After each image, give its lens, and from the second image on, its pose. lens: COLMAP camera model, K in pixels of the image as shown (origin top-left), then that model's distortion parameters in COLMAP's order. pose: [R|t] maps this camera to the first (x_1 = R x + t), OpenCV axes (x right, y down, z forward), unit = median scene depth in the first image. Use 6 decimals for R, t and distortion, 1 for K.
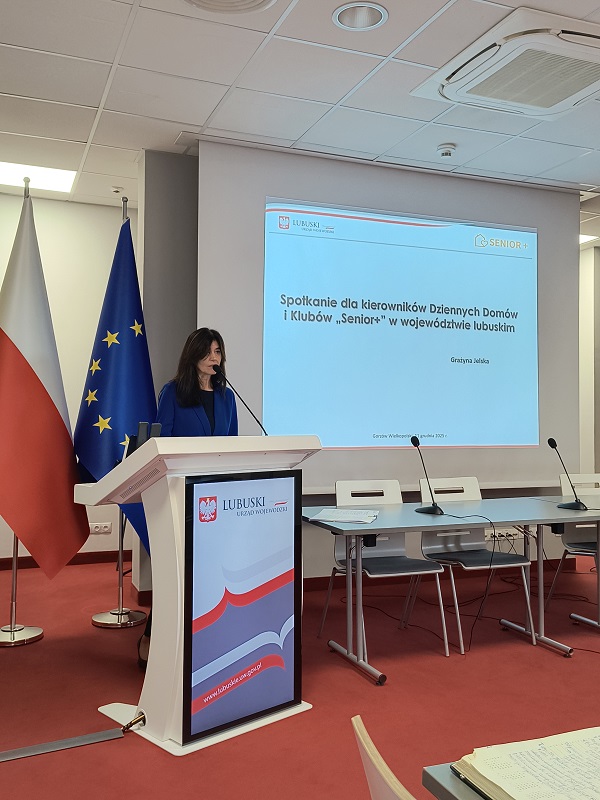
lens RADIAL K [[771.2, 0, 302.4], [0, 771.2, 387.3], [0, 0, 1]] dist [0.041478, 0.000000]
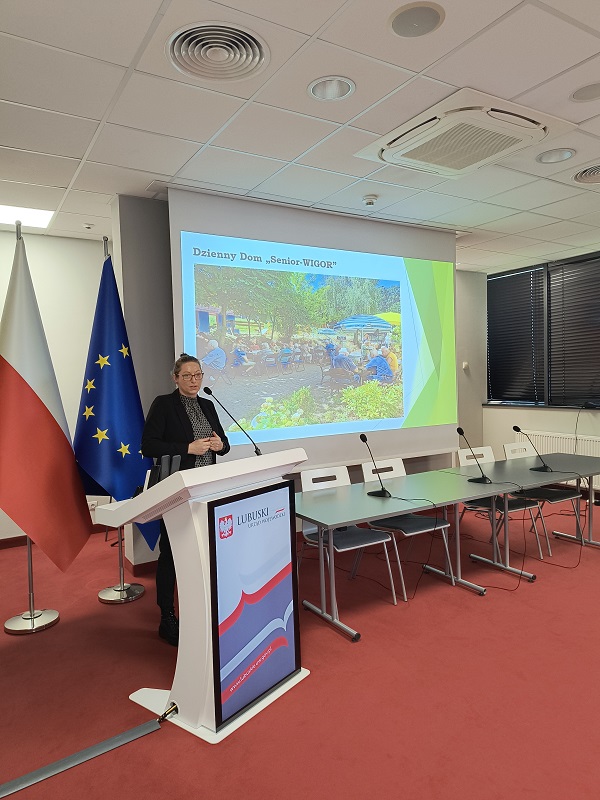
lens RADIAL K [[555.2, 0, 302.9], [0, 555.2, 397.0], [0, 0, 1]] dist [0.040331, -0.034771]
pose [[0.985753, -0.042303, 0.162794, -0.096692], [0.031596, 0.997198, 0.067808, -0.061784], [-0.165207, -0.061698, 0.984327, 0.127964]]
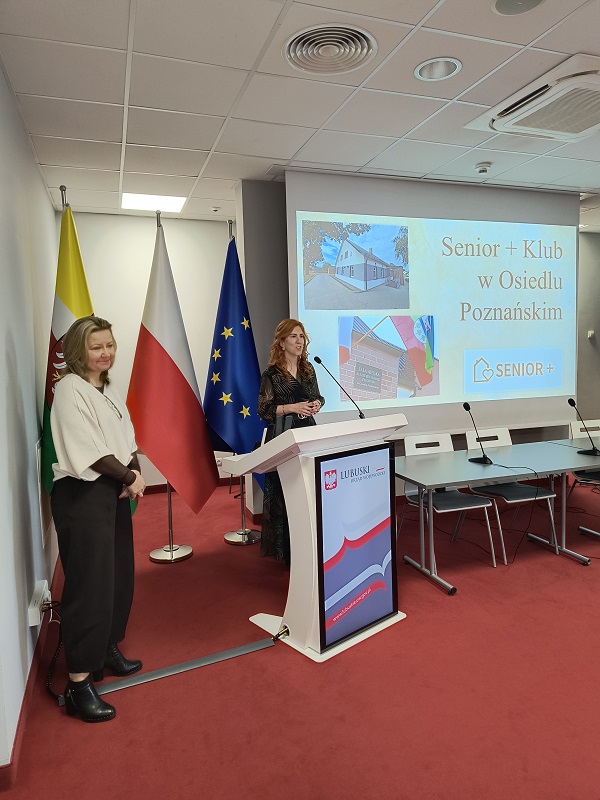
lens RADIAL K [[555.2, 0, 303.2], [0, 555.2, 396.3], [0, 0, 1]] dist [0.040331, -0.034771]
pose [[0.998521, -0.030598, -0.044933, -0.086826], [0.035591, 0.992739, 0.114899, -0.065189], [0.041091, -0.116328, 0.992361, 0.060003]]
